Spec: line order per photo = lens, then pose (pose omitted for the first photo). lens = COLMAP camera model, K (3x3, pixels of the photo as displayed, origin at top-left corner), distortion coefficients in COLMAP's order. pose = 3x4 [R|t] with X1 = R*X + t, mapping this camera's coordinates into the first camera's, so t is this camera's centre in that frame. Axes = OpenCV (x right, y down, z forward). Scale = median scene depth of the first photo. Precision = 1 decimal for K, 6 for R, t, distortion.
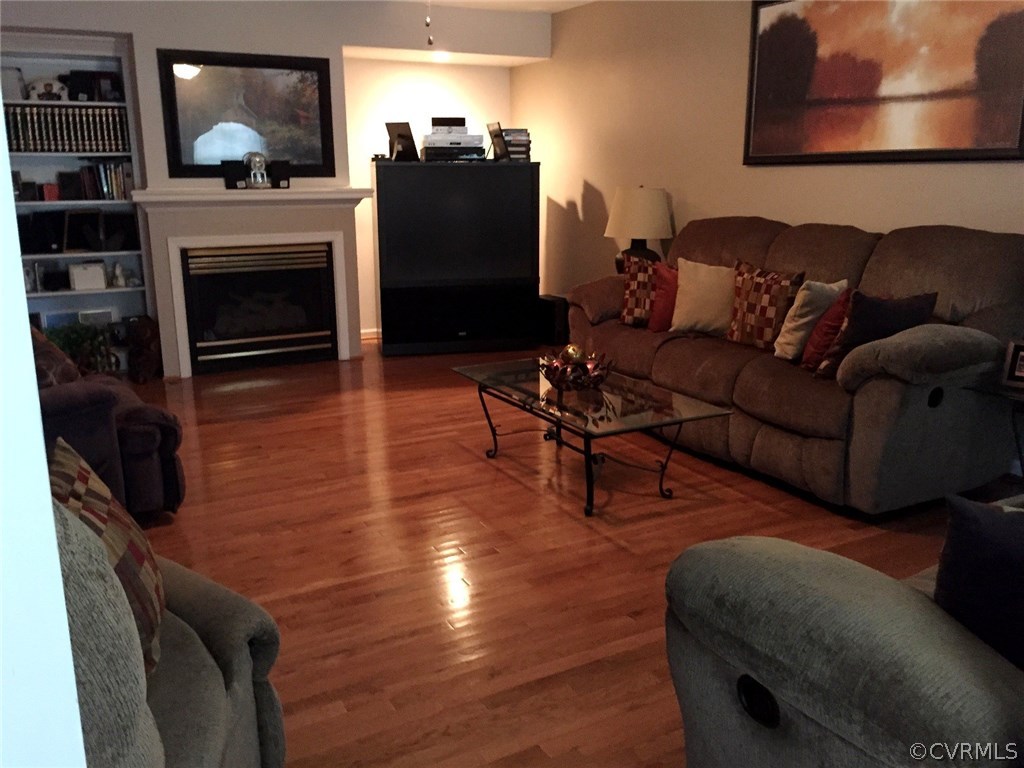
lens RADIAL K [[881.5, 0, 515.1], [0, 881.5, 384.9], [0, 0, 1]] dist [0.067803, -0.073939]
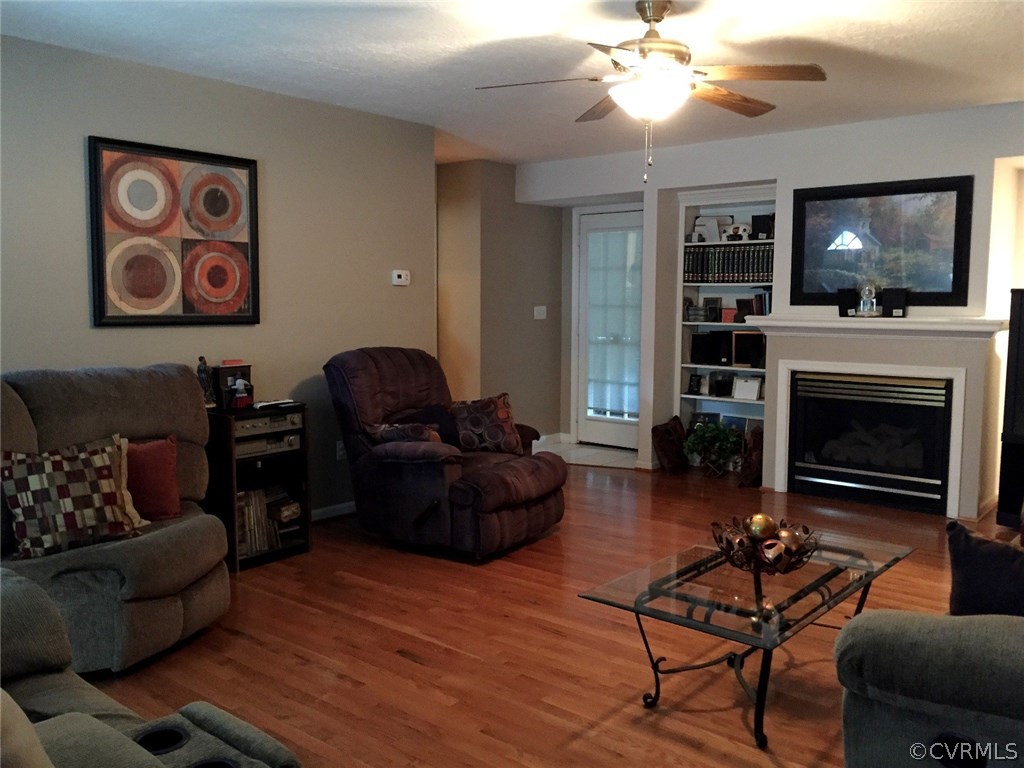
lens RADIAL K [[881.5, 0, 512.6], [0, 881.5, 384.7], [0, 0, 1]] dist [0.067803, -0.073939]
pose [[0.367816, 0.103494, -0.924121, 0.466994], [-0.226795, 0.973761, 0.018784, -0.080373], [0.901818, 0.202677, 0.381637, 0.301190]]
